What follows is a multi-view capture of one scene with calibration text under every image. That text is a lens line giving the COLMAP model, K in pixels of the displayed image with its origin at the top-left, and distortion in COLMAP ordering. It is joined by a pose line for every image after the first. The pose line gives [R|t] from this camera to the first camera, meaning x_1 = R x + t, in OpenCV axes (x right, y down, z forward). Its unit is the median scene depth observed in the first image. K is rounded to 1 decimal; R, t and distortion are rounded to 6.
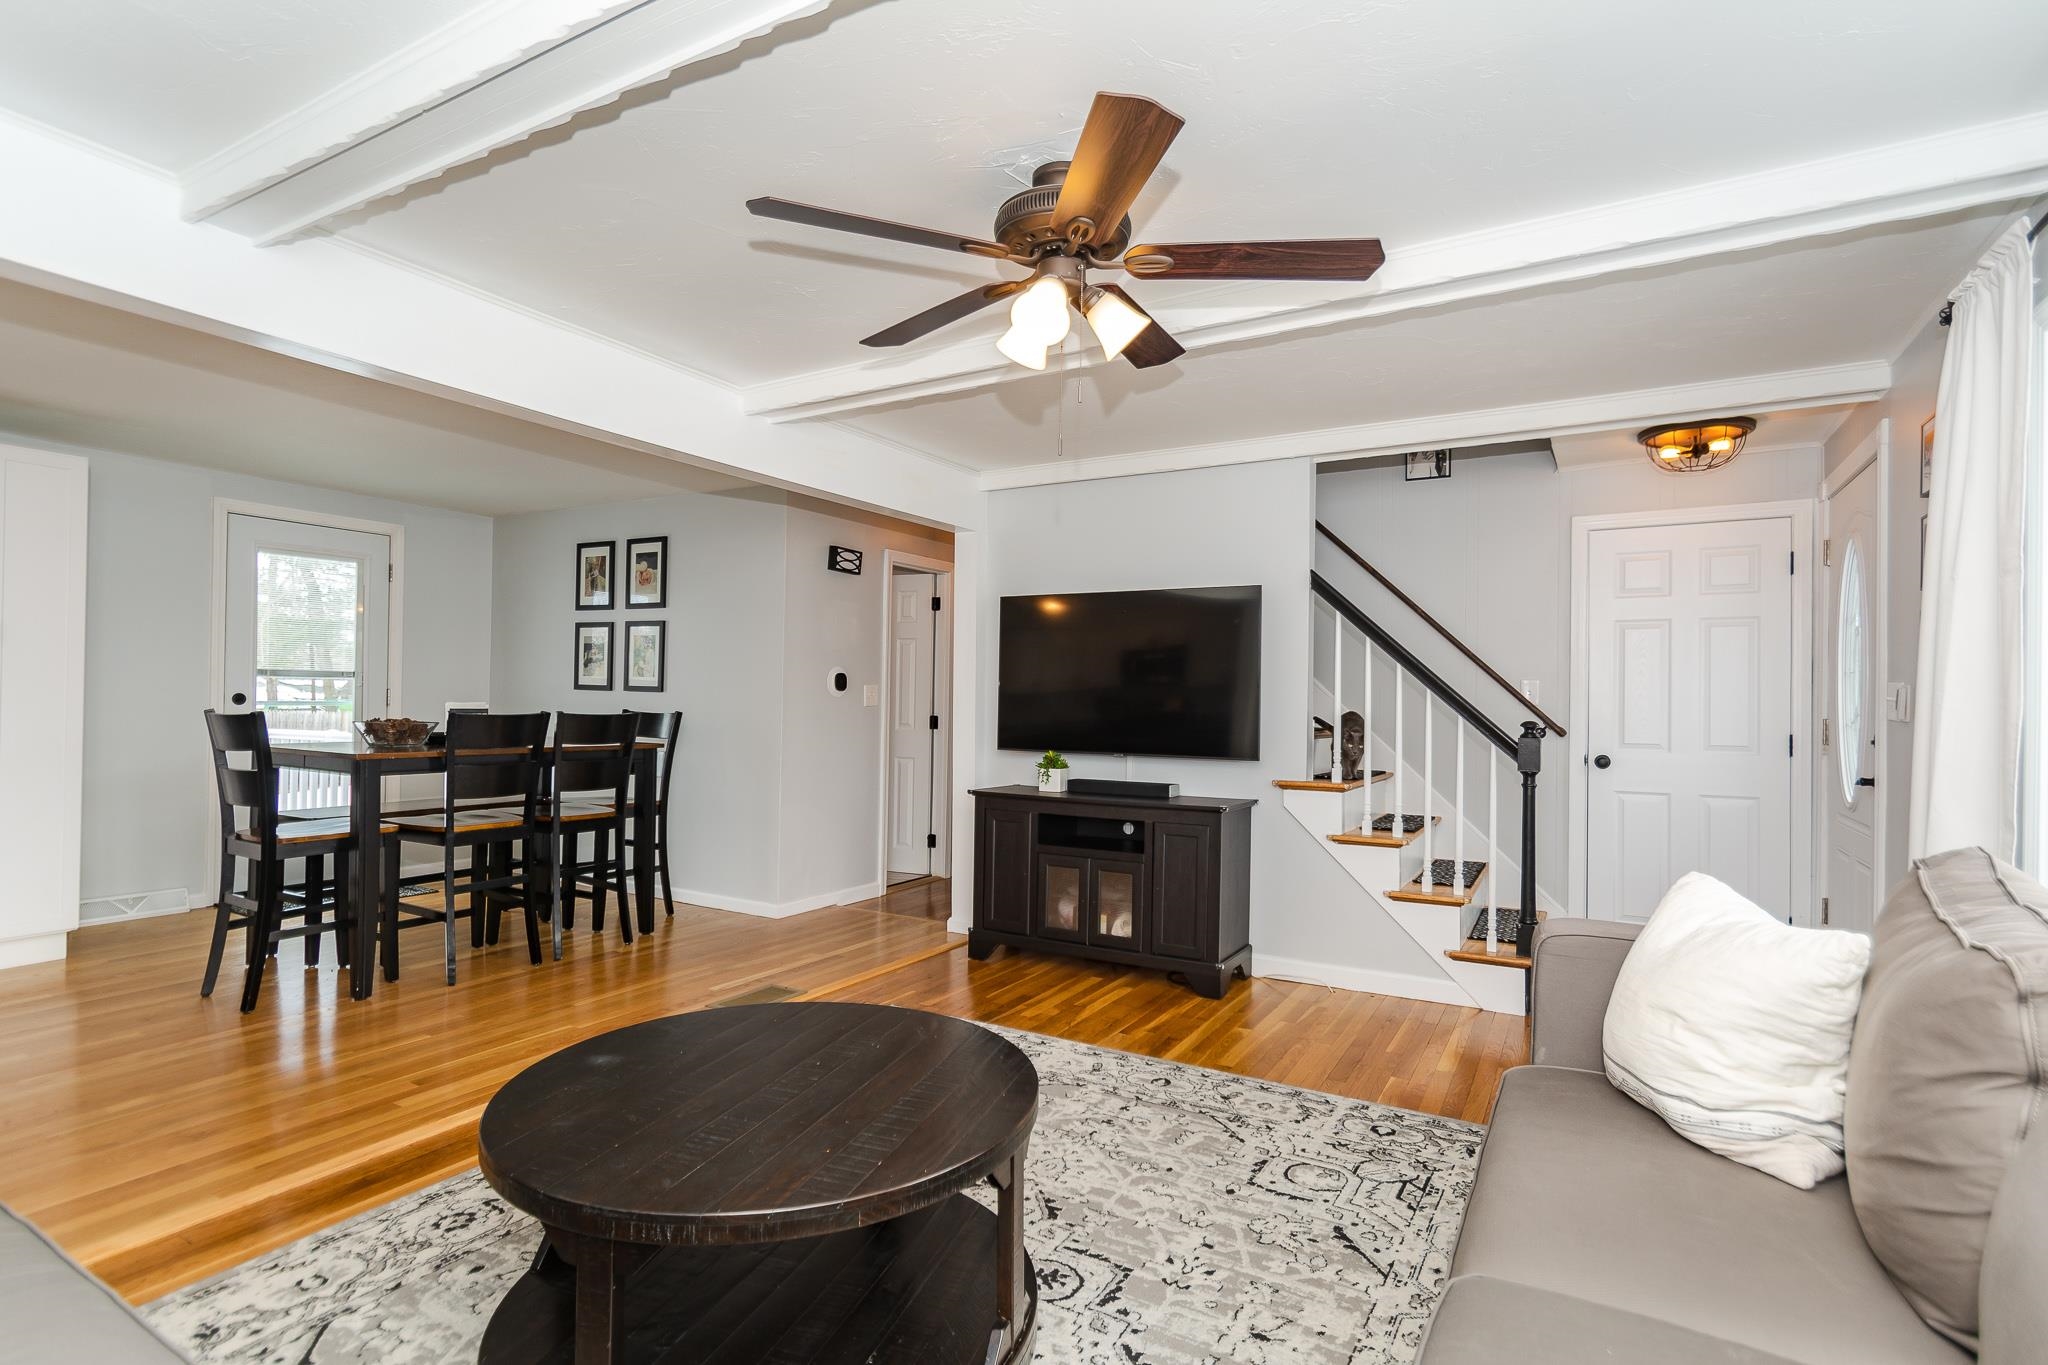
lens RADIAL K [[990.3, 0, 1017.5], [0, 990.3, 697.5], [0, 0, 1]] dist [0.000319, -0.000571]
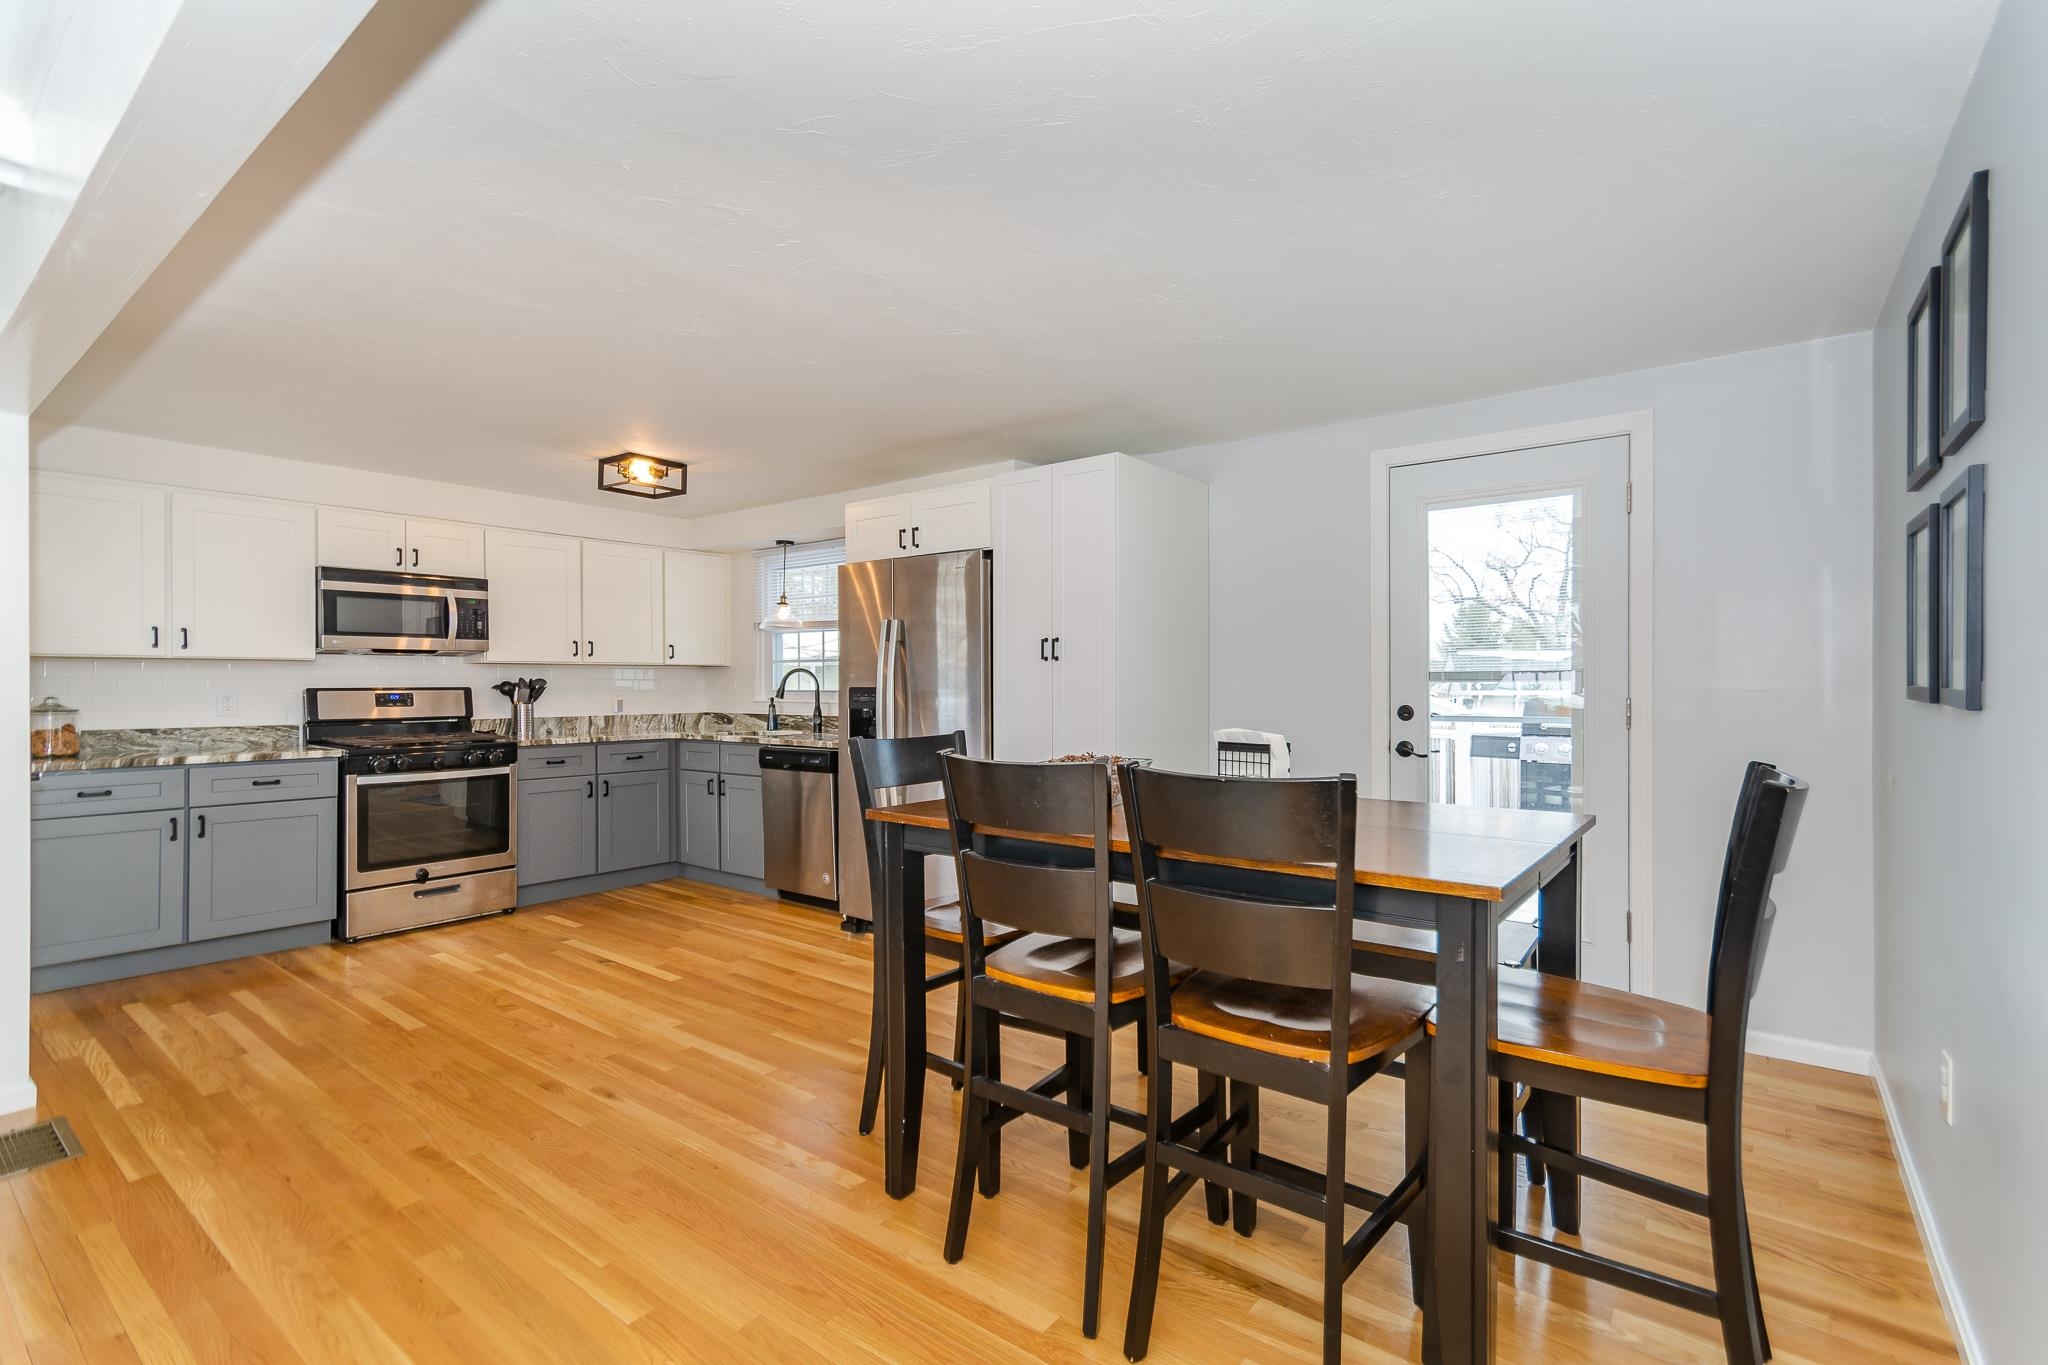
lens RADIAL K [[925.9, 0, 1033.4], [0, 925.9, 686.0], [0, 0, 1]] dist [0.001214, 0.000199]
pose [[-0.117906, -0.013425, -0.992934, -0.083365], [0.001959, 0.999904, -0.013752, -0.014094], [0.993023, -0.003567, -0.117868, 1.153363]]
